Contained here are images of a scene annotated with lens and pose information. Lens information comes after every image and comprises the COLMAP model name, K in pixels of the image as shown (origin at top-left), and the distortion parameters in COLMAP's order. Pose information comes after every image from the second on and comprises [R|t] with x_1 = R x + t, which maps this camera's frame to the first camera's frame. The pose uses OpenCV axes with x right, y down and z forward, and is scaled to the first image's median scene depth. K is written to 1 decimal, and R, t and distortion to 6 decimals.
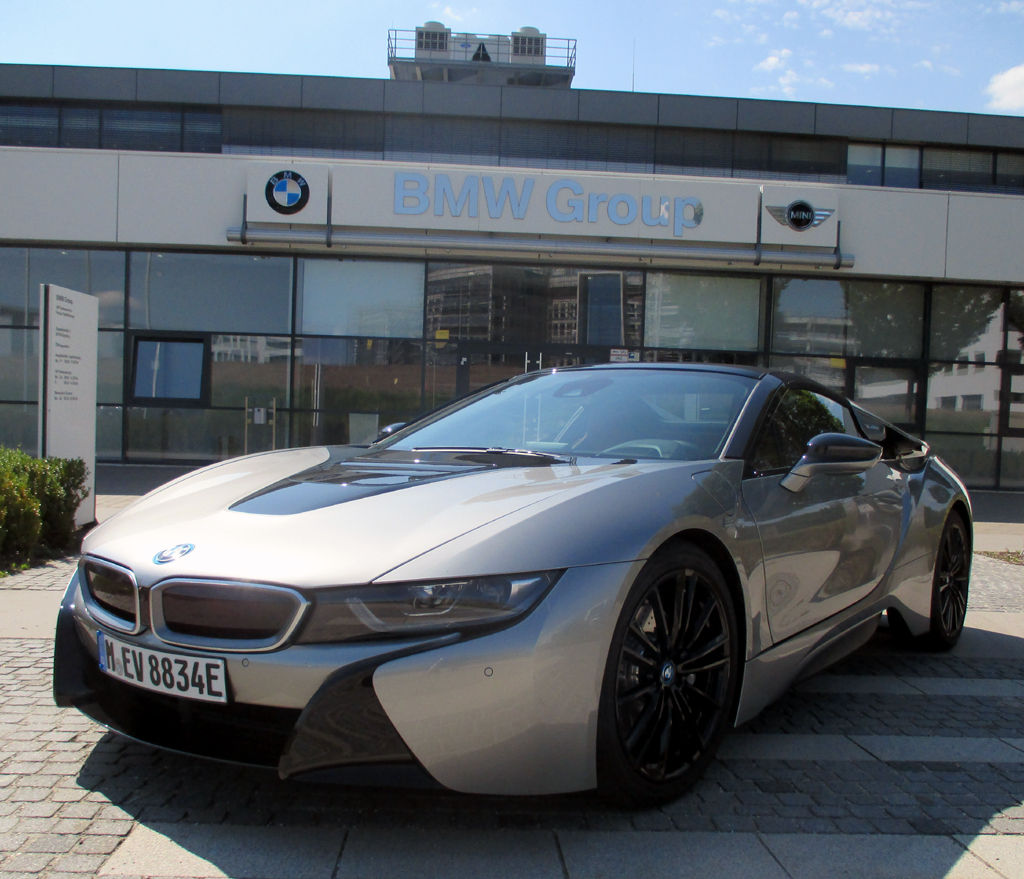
lens RADIAL K [[914.1, 0, 512.0], [0, 914.1, 439.5], [0, 0, 1]] dist [-0.058850, -0.002199]
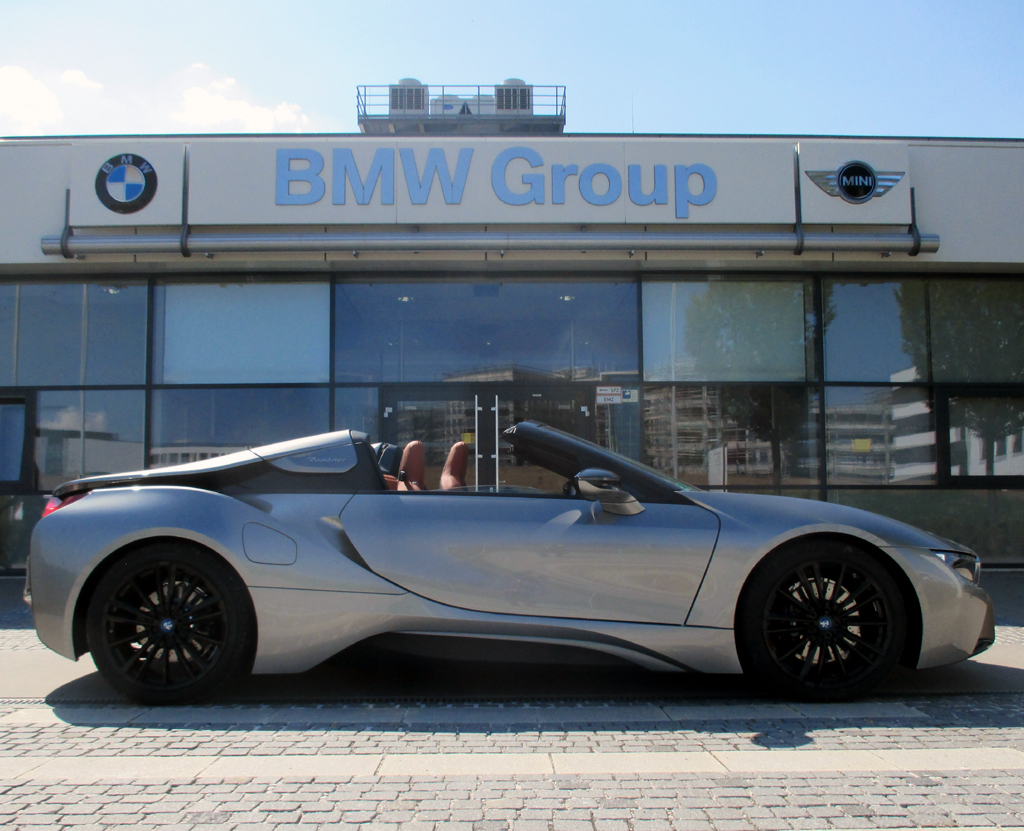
lens RADIAL K [[898.8, 0, 512.7], [0, 898.8, 465.3], [0, 0, 1]] dist [-0.045429, 0.003634]
pose [[0.998625, -0.042591, -0.030569, 0.064624], [0.039750, 0.995311, -0.088180, 0.020586], [0.034182, 0.086844, 0.995635, 0.324312]]
